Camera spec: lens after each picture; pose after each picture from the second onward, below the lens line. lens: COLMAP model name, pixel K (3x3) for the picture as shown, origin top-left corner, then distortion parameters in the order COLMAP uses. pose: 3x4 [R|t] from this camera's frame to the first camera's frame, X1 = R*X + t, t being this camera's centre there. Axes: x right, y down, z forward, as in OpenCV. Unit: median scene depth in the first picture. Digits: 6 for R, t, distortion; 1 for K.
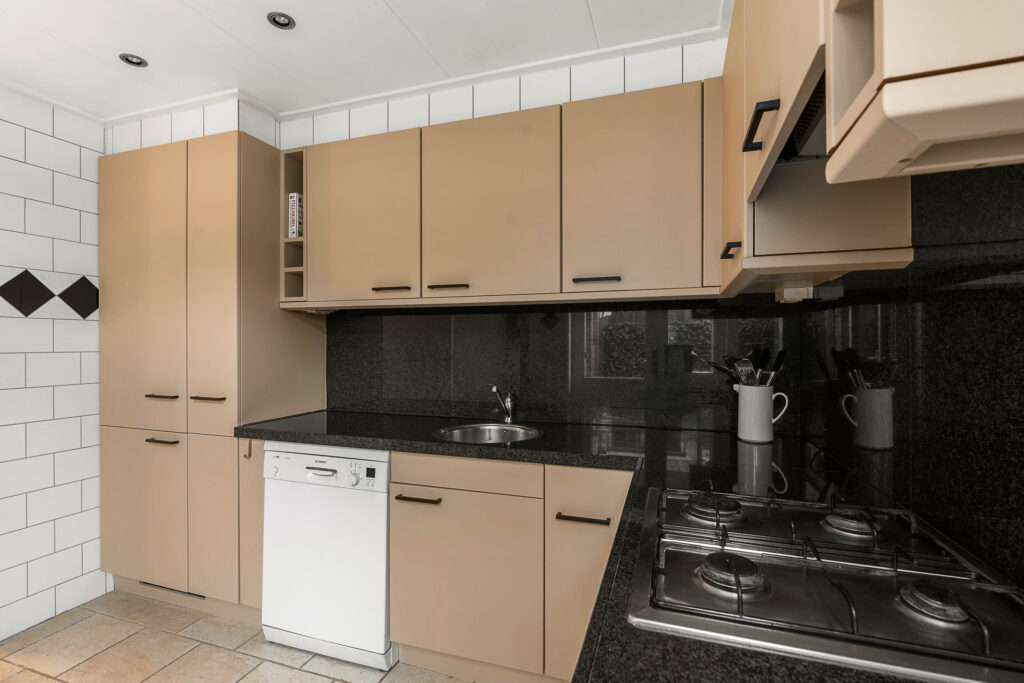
lens RADIAL K [[472.4, 0, 517.8], [0, 472.4, 345.3], [0, 0, 1]] dist [-0.012882, 0.004250]
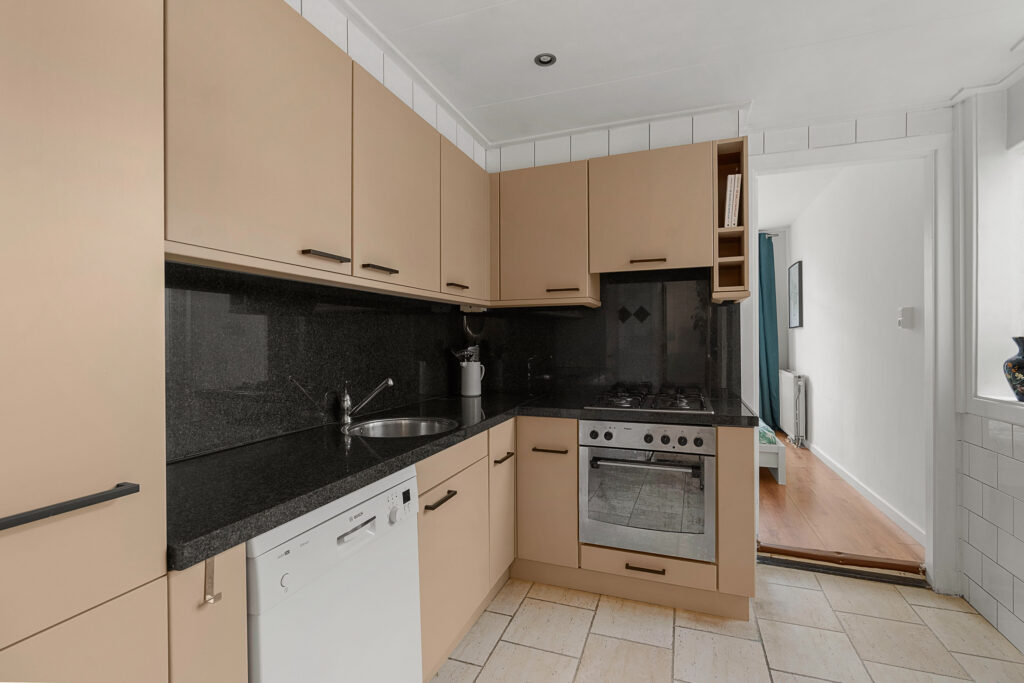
lens RADIAL K [[472.4, 0, 525.9], [0, 472.4, 335.4], [0, 0, 1]] dist [-0.012882, 0.004250]
pose [[-0.001784, 0.007674, 0.999969, -1.080210], [0.010561, 0.999915, -0.007654, 0.007991], [-0.999943, 0.010547, -0.001864, 0.779650]]
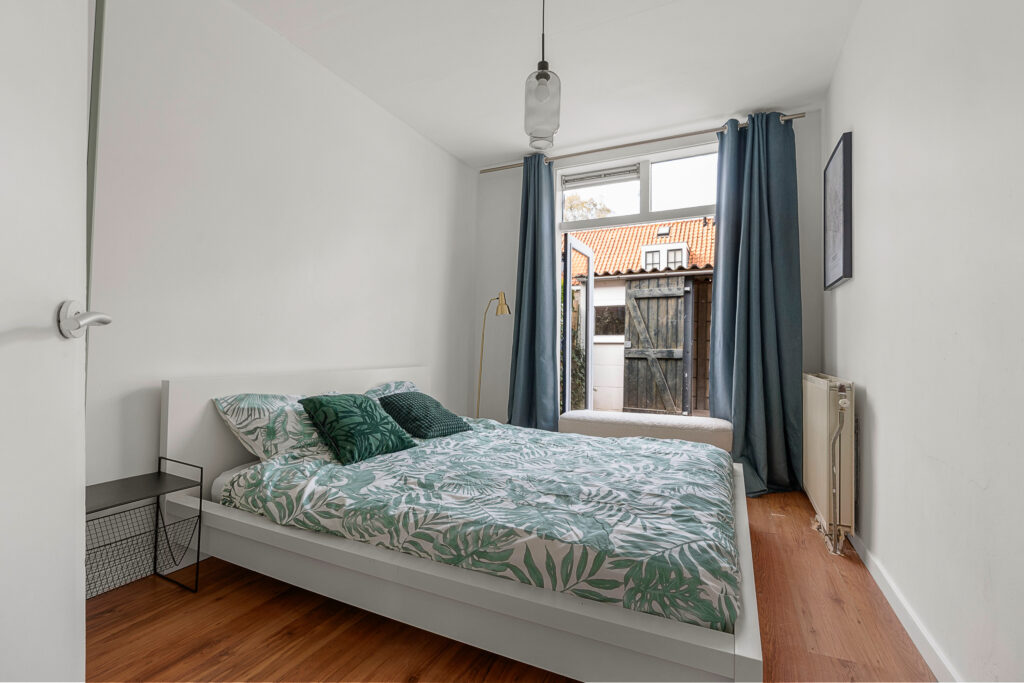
lens RADIAL K [[472.4, 0, 534.0], [0, 472.4, 339.3], [0, 0, 1]] dist [-0.012882, 0.004250]
pose [[0.068424, 0.013540, 0.997564, 0.466728], [-0.002503, 0.999907, -0.013400, 0.145141], [-0.997653, -0.001580, 0.068451, -0.147650]]
